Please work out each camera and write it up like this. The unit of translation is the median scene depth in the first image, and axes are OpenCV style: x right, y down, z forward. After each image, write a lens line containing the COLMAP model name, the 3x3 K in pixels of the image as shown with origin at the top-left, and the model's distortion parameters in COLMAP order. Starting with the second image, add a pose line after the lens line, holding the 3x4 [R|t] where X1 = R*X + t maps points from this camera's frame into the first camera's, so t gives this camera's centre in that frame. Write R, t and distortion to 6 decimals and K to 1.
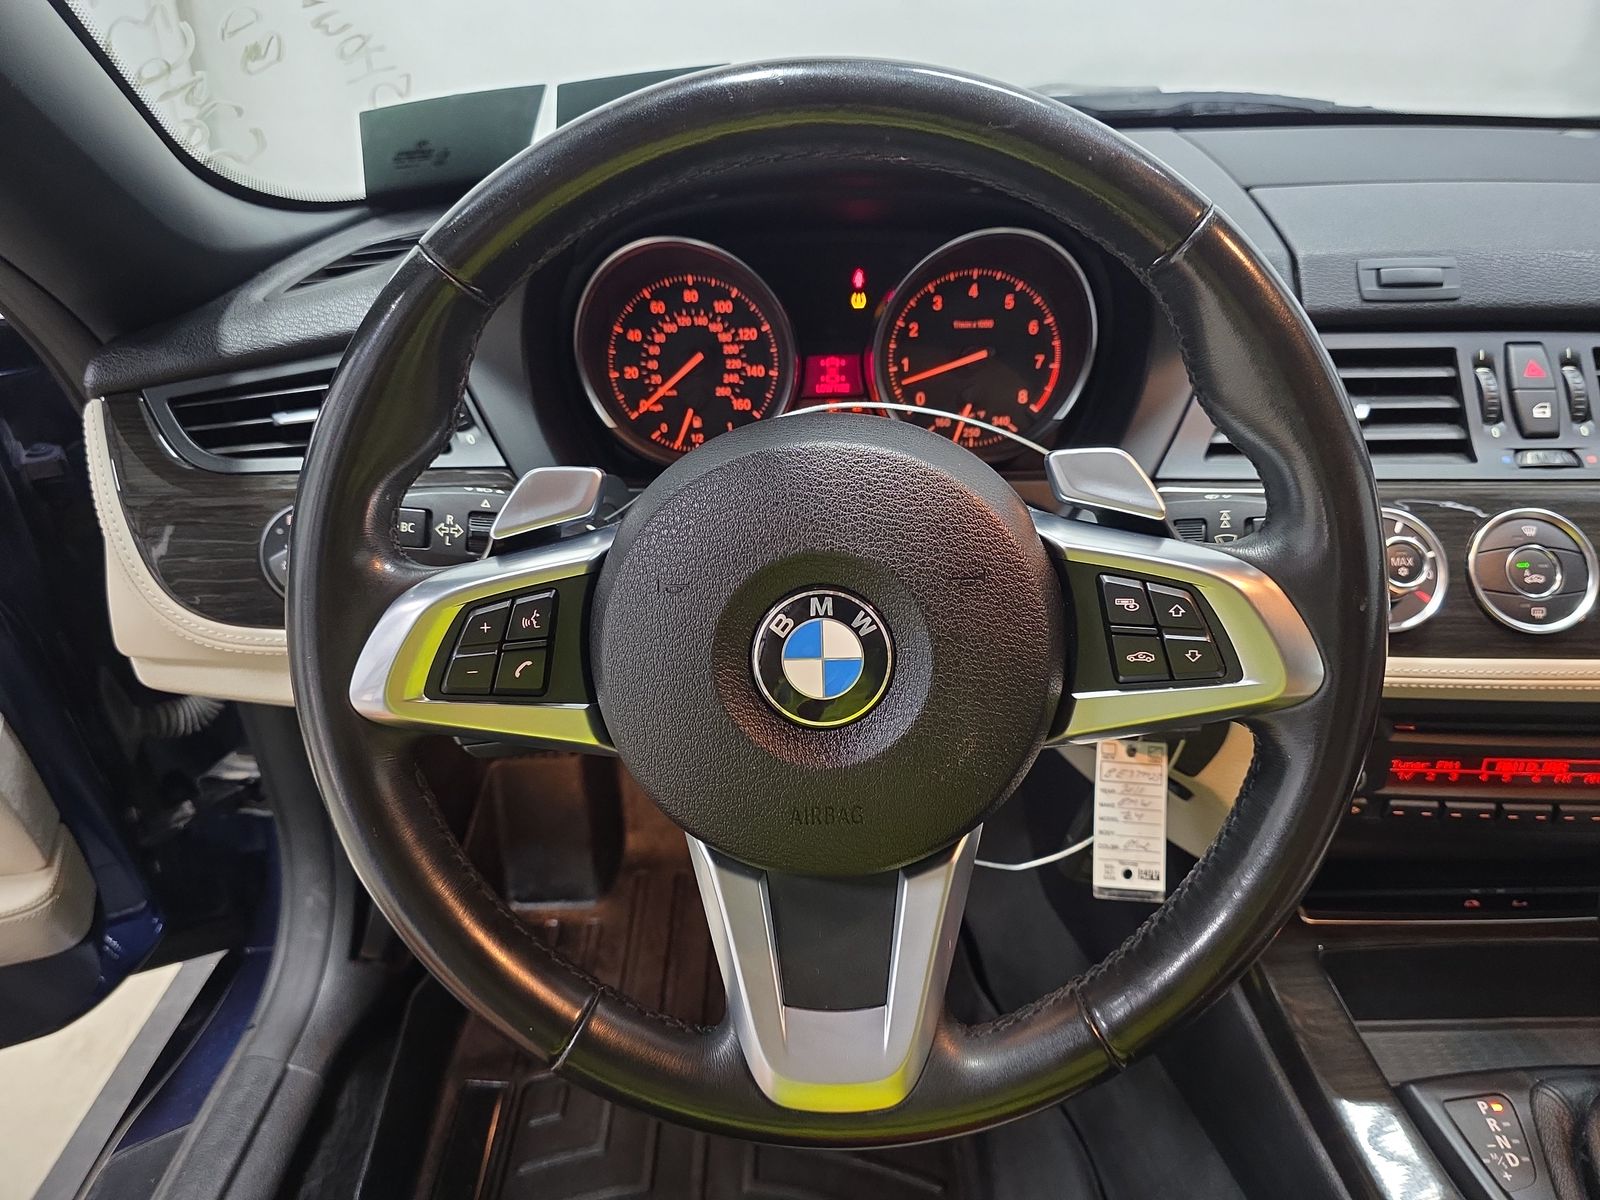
lens RADIAL K [[1106.0, 0, 804.3], [0, 1106.0, 609.6], [0, 0, 1]] dist [0.066504, -0.069745]
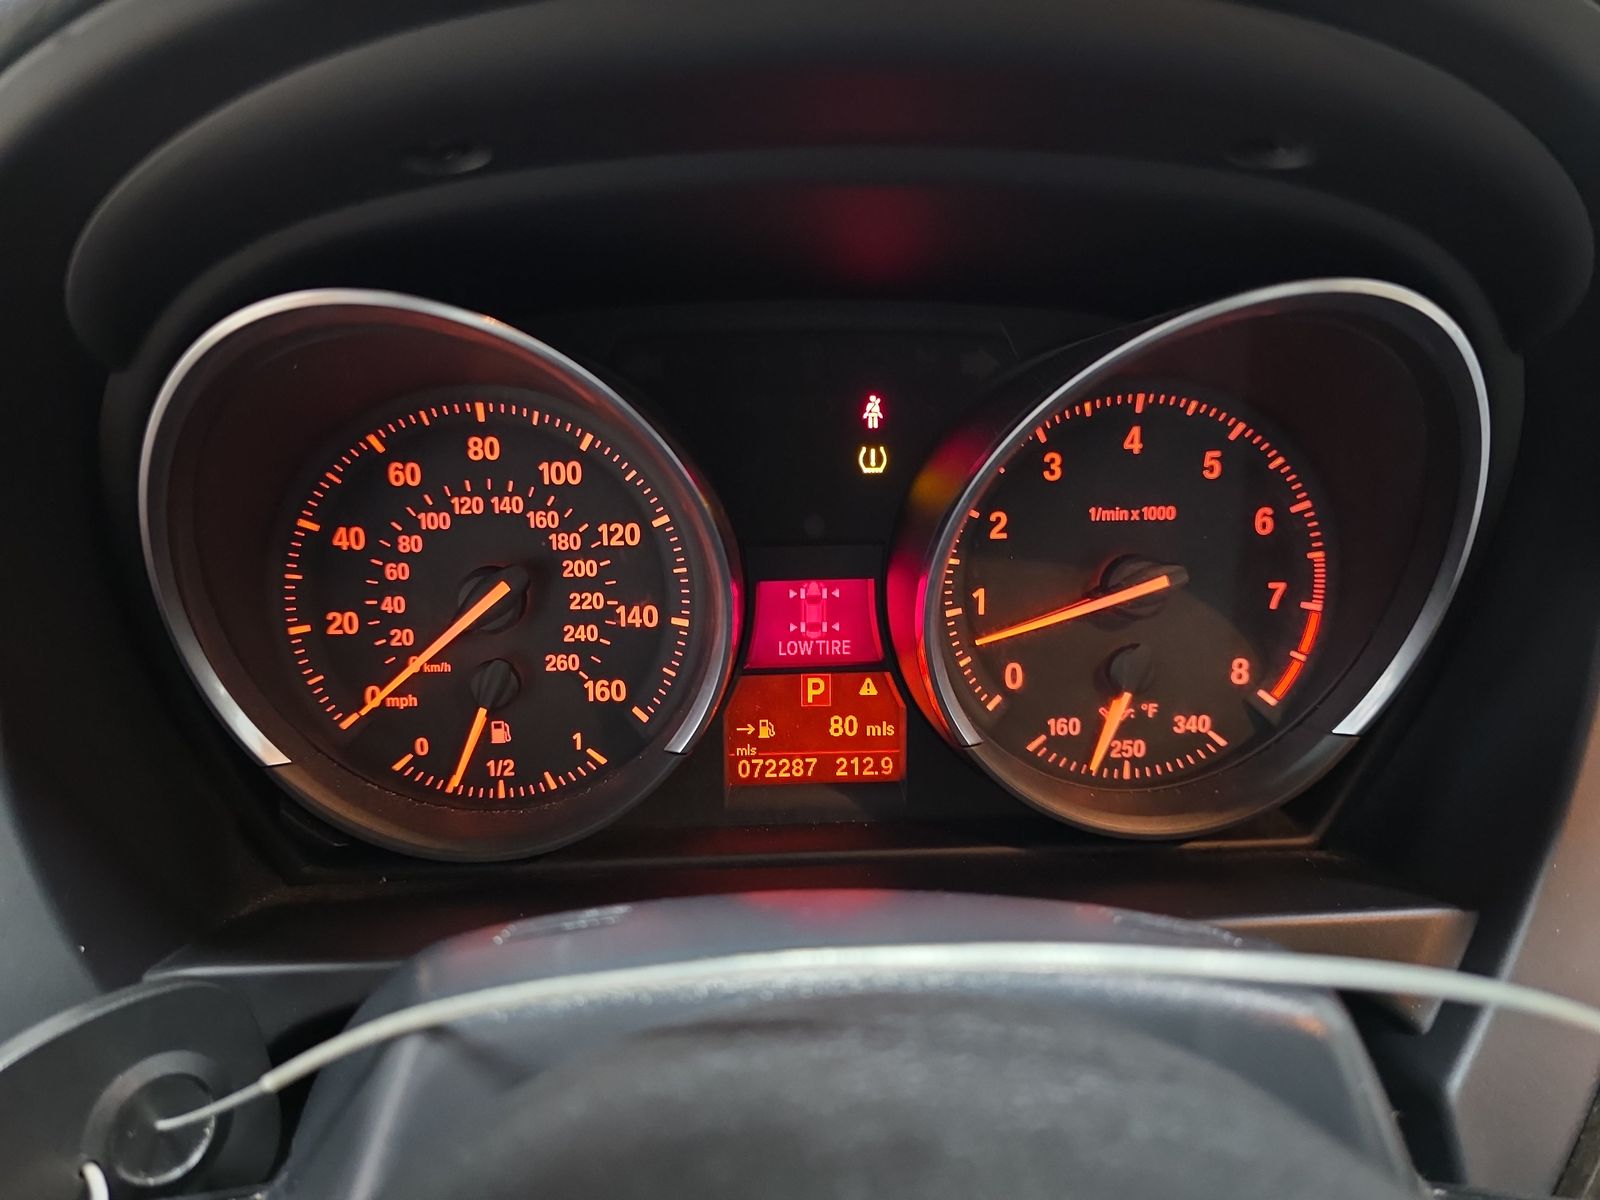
lens RADIAL K [[1063.5, 0, 777.7], [0, 1063.5, 601.0], [0, 0, 1]] dist [0.028593, -0.060707]
pose [[0.998222, -0.003878, 0.059479, -0.014404], [0.009340, 0.995730, -0.091836, -0.185693], [-0.058869, 0.092228, 0.993996, 0.594522]]
